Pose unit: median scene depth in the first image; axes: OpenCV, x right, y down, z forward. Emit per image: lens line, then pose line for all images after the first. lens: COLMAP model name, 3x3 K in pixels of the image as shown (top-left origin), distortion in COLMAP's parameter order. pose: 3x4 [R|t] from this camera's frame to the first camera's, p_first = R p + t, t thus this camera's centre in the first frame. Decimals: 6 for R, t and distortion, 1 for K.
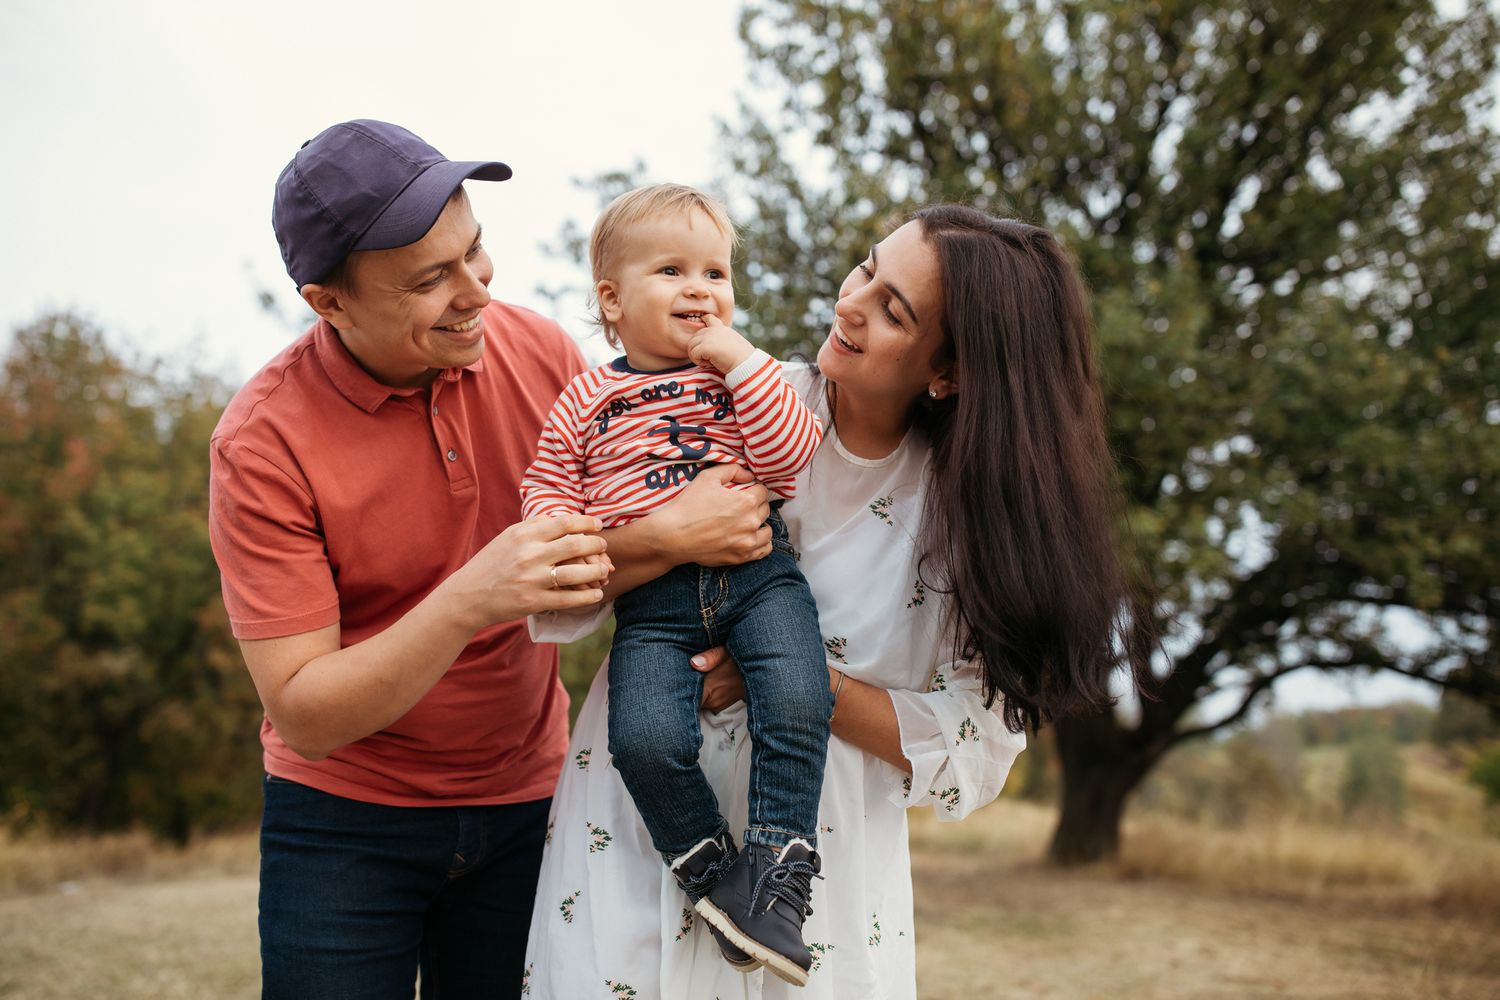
lens RADIAL K [[1485.4, 0, 741.8], [0, 1485.4, 494.5], [0, 0, 1]] dist [0.002495, 0.000000]
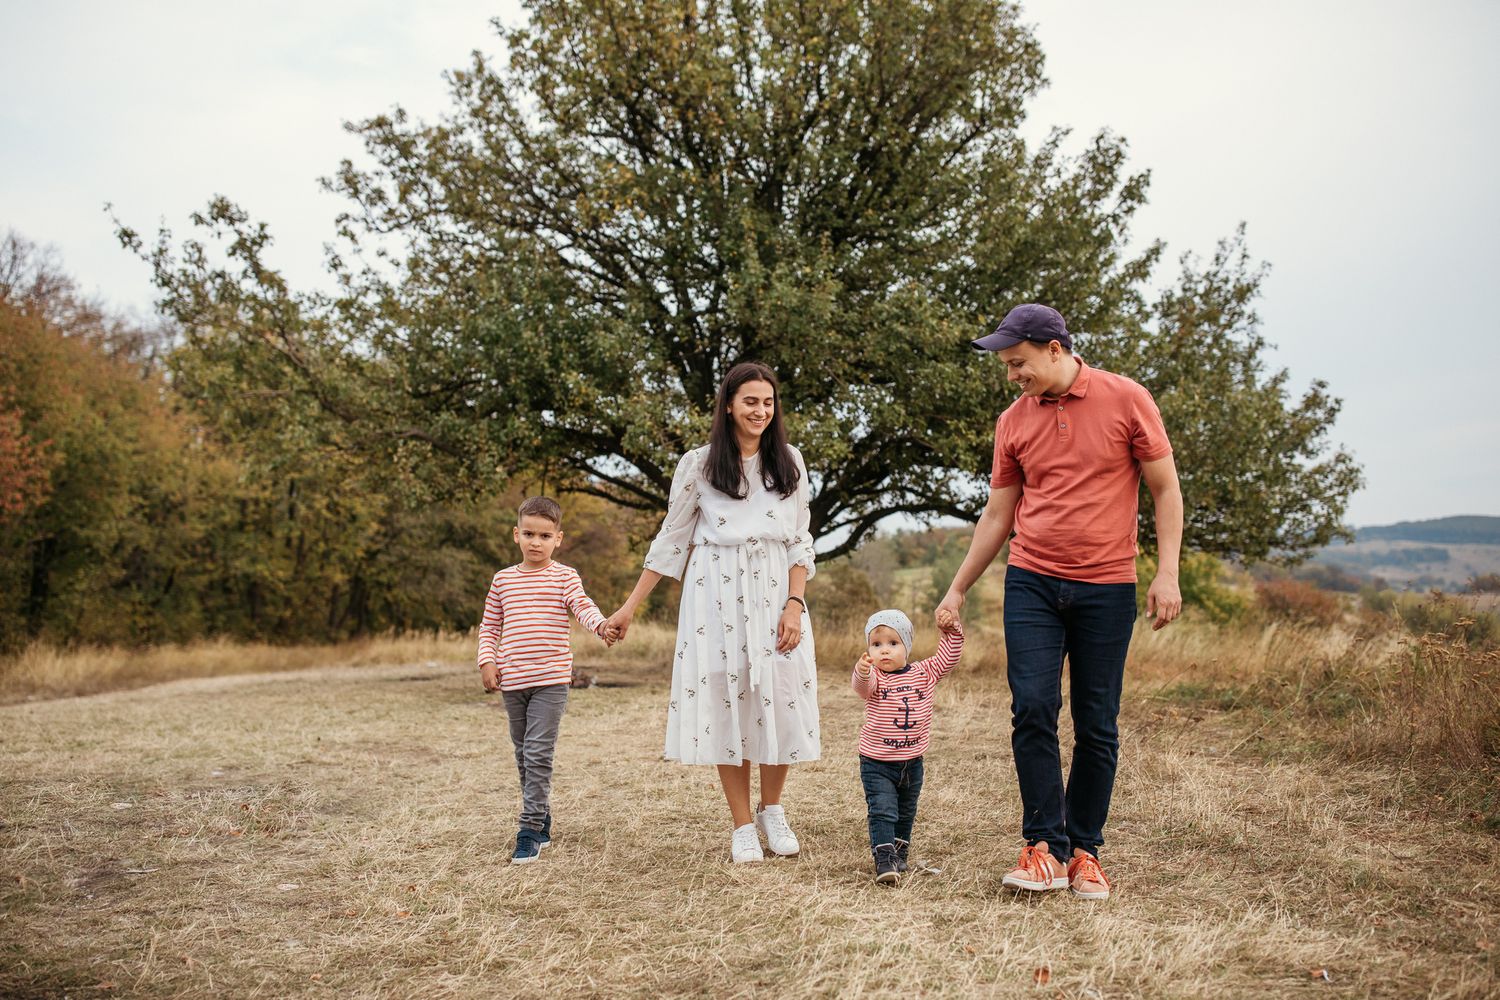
lens RADIAL K [[1485.4, 0, 751.9], [0, 1485.4, 501.4], [0, 0, 1]] dist [0.002495, 0.000000]
pose [[0.966811, -0.011881, 0.255214, -0.102006], [-0.018422, 0.993076, 0.116018, -0.049268], [-0.254826, -0.116869, 0.959899, -0.287814]]
